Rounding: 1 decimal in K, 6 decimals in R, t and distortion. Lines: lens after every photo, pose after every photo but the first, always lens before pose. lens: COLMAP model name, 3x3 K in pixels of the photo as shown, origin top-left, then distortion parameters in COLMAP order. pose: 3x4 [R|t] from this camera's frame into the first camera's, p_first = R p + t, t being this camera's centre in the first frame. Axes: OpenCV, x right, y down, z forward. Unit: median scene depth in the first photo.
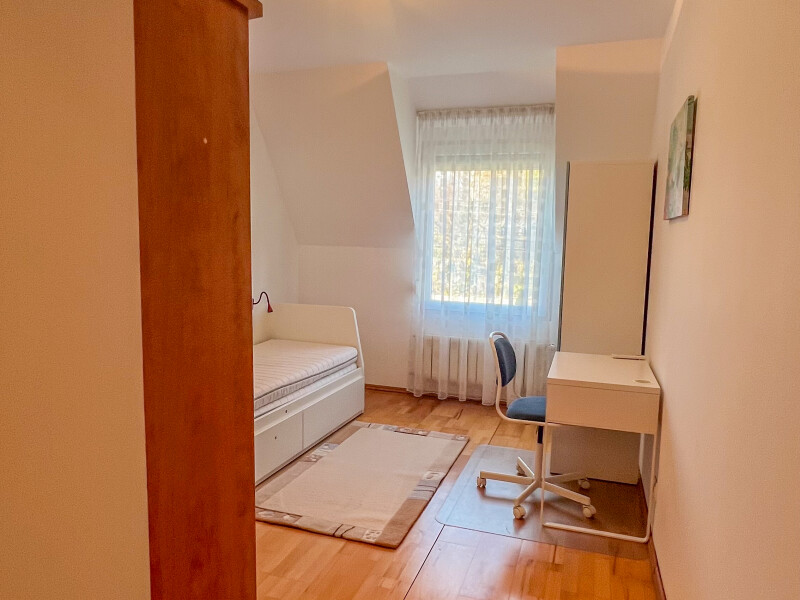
lens RADIAL K [[573.4, 0, 395.8], [0, 573.4, 312.2], [0, 0, 1]] dist [-0.003414, 0.005739]
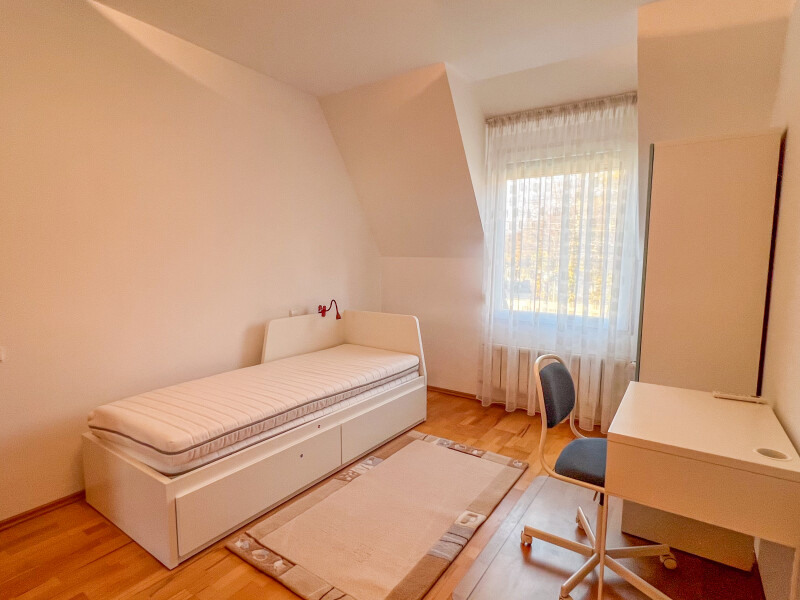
lens RADIAL K [[426.5, 0, 402.8], [0, 426.5, 304.3], [0, 0, 1]] dist [0.000274, -0.000151]
pose [[0.966514, 0.015074, -0.256172, 0.096251], [-0.019319, 0.999715, -0.014060, -0.018294], [0.255887, 0.018538, 0.966529, 0.269694]]
